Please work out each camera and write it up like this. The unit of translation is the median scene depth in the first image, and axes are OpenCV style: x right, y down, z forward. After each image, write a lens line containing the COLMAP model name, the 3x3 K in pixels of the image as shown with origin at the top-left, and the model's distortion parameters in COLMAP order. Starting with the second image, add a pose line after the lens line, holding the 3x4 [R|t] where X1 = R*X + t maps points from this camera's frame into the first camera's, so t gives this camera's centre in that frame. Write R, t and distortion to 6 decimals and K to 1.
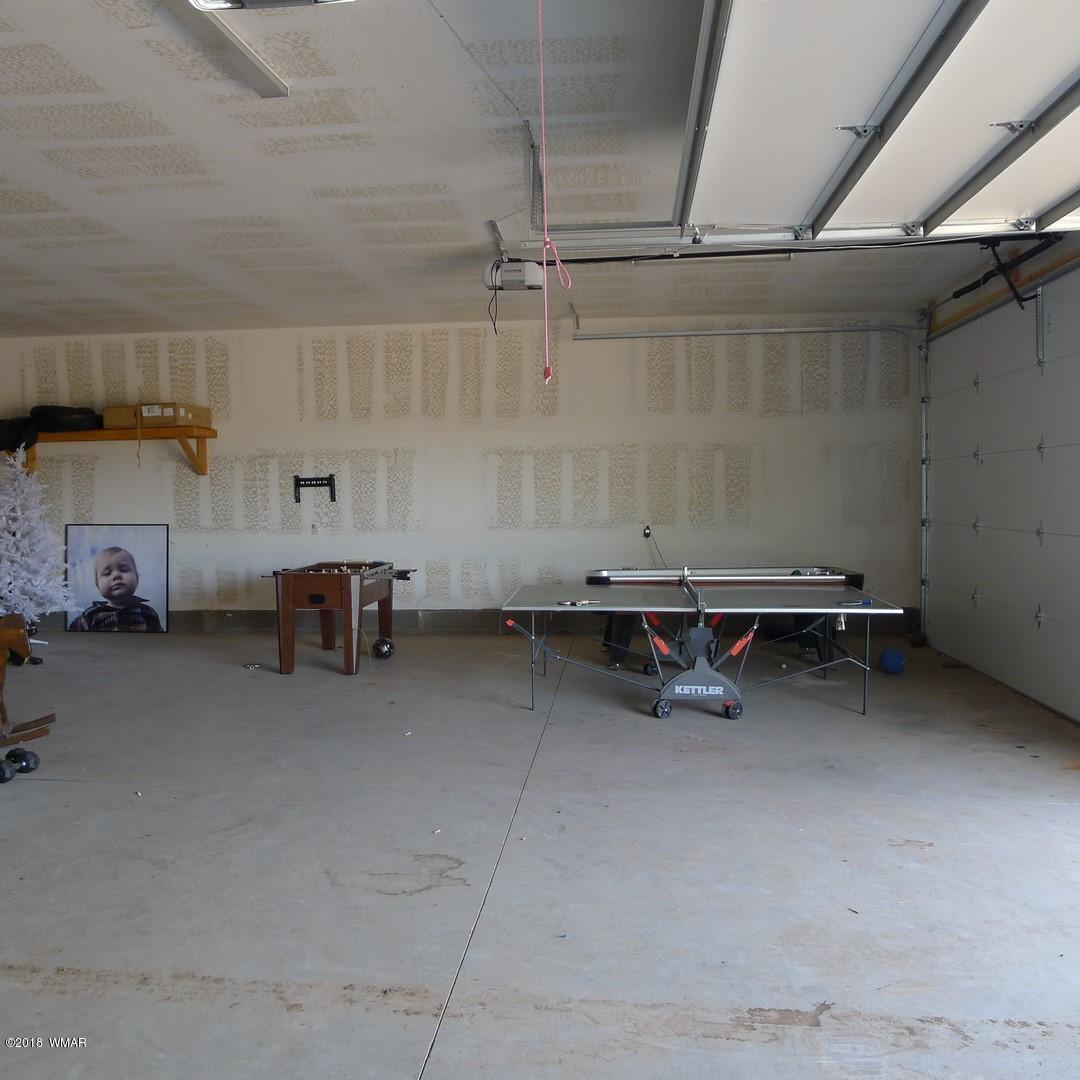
lens RADIAL K [[1033.8, 0, 536.1], [0, 1033.8, 540.7], [0, 0, 1]] dist [-0.042422, 0.001026]
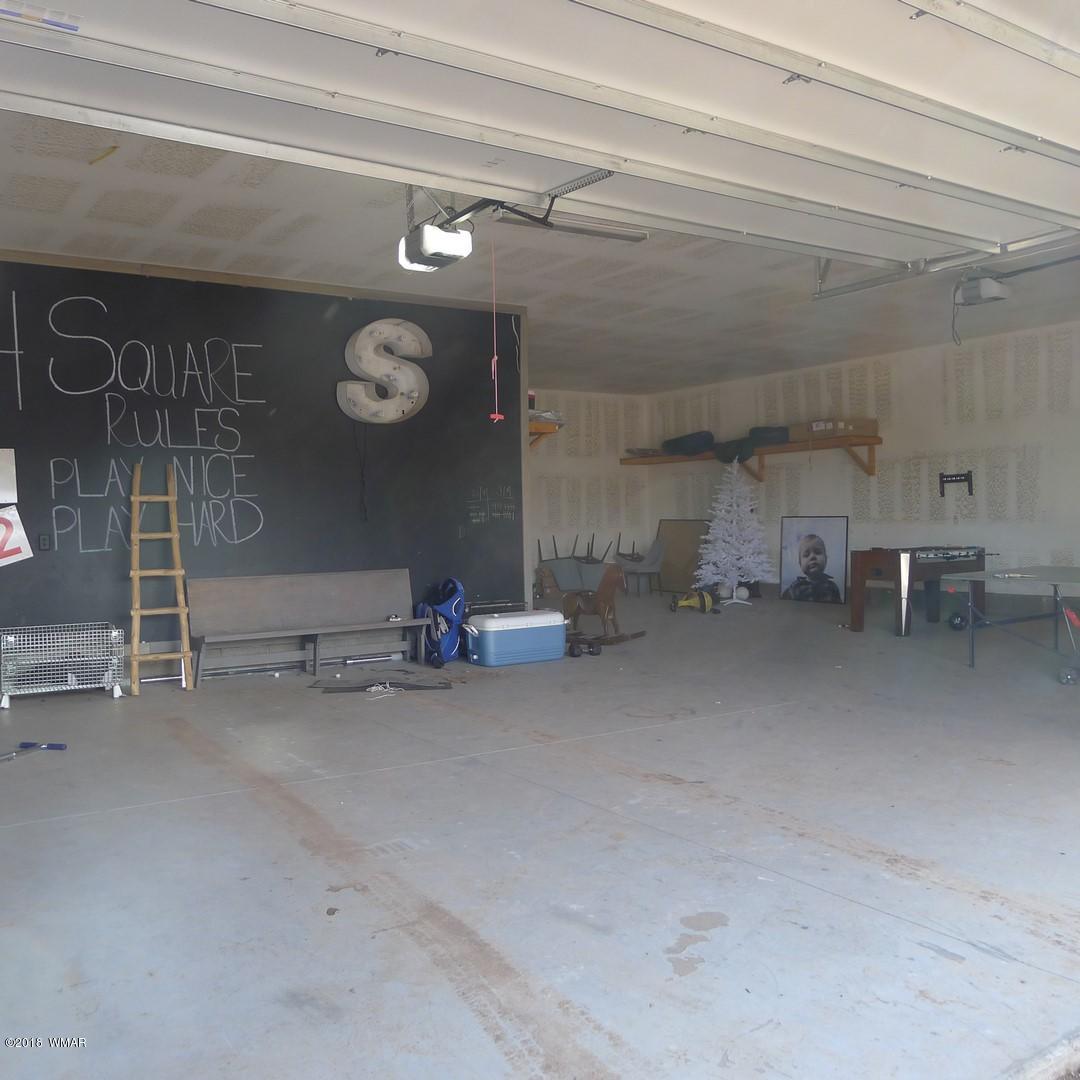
lens RADIAL K [[1033.8, 0, 536.1], [0, 1033.8, 540.7], [0, 0, 1]] dist [-0.042422, 0.001026]
pose [[0.623836, 0.014037, -0.781429, 0.378819], [-0.021758, 0.999763, 0.000589, 0.021002], [0.781252, 0.016635, 0.623993, -0.062613]]
